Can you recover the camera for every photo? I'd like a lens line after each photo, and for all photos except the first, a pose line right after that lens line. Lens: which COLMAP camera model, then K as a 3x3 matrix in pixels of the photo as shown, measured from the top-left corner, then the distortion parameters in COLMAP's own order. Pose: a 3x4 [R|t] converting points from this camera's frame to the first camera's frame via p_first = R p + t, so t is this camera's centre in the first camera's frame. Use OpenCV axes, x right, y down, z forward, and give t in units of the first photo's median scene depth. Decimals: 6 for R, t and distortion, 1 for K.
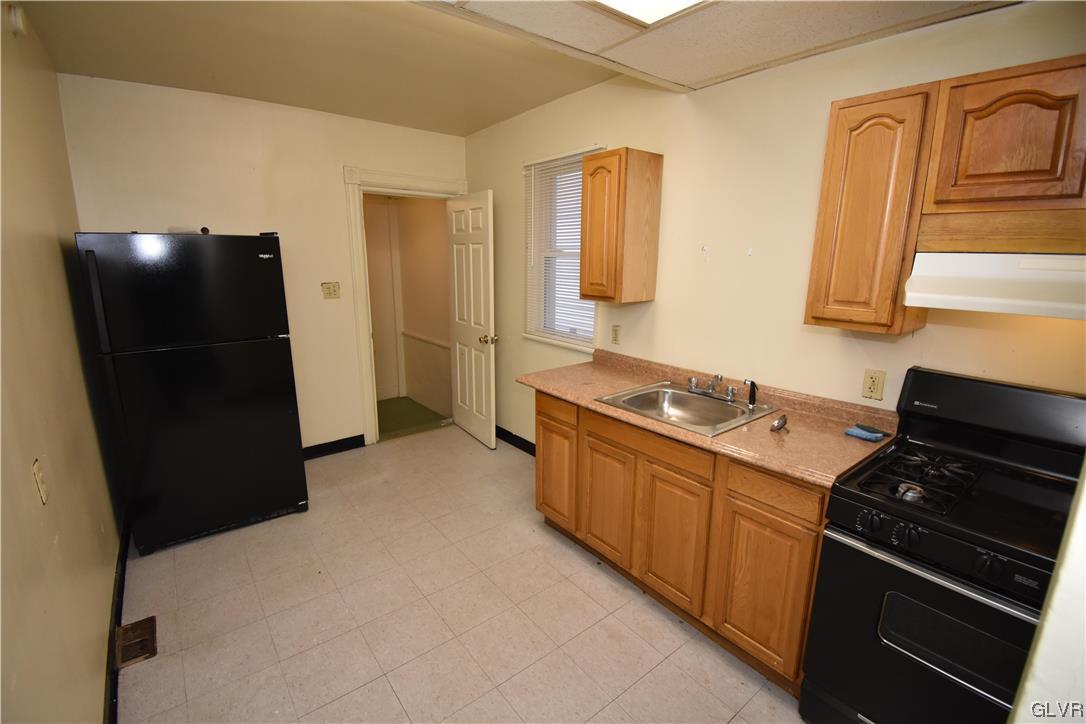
lens RADIAL K [[494.9, 0, 543.0], [0, 494.9, 362.0], [0, 0, 1]] dist [-0.001304, -0.000372]
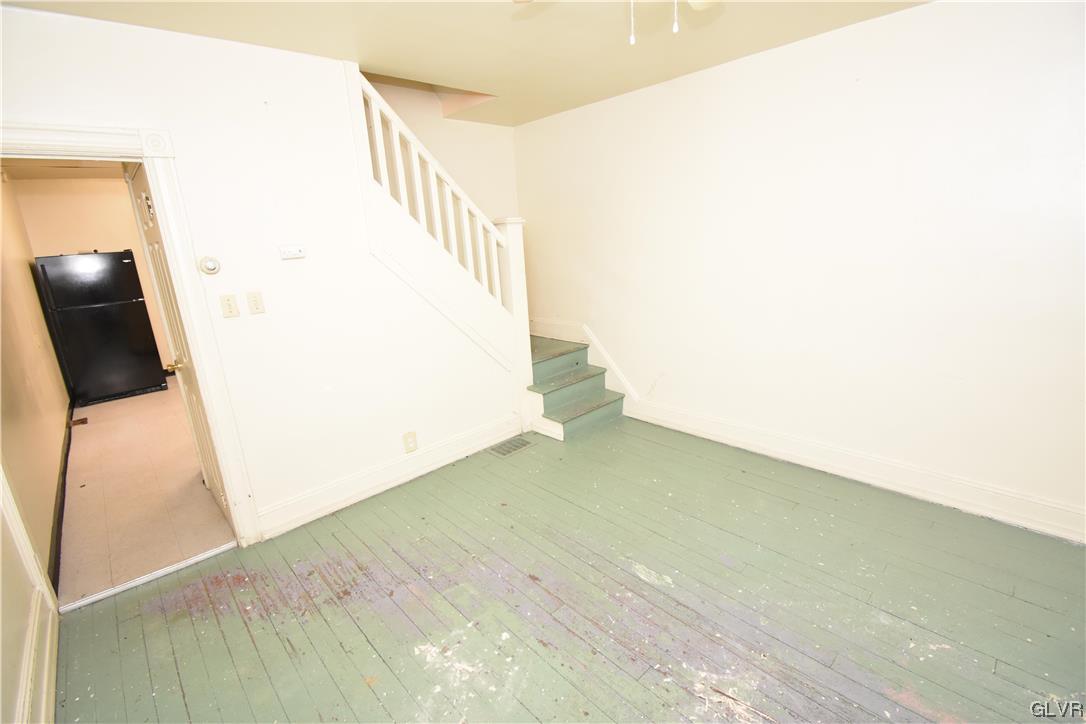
lens RADIAL K [[482.1, 0, 543.0], [0, 482.1, 362.0], [0, 0, 1]] dist [0.000275, -0.015744]
pose [[0.993156, -0.093143, 0.070463, 0.968884], [0.090902, 0.995267, 0.034364, 0.290429], [-0.073331, -0.027724, 0.996922, -1.102712]]
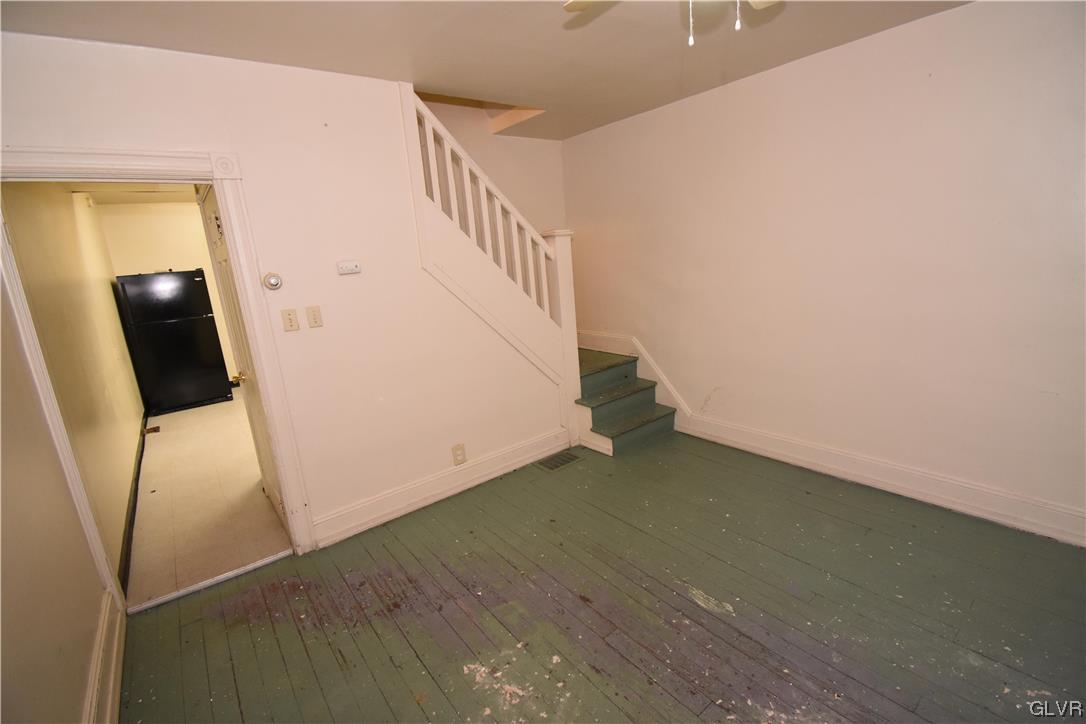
lens RADIAL K [[482.1, 0, 543.0], [0, 482.1, 362.0], [0, 0, 1]] dist [0.000275, -0.015744]
pose [[0.995662, -0.091105, -0.018902, 0.955143], [0.091104, 0.995841, -0.000906, 0.289735], [0.018906, -0.000820, 0.999821, -1.079689]]
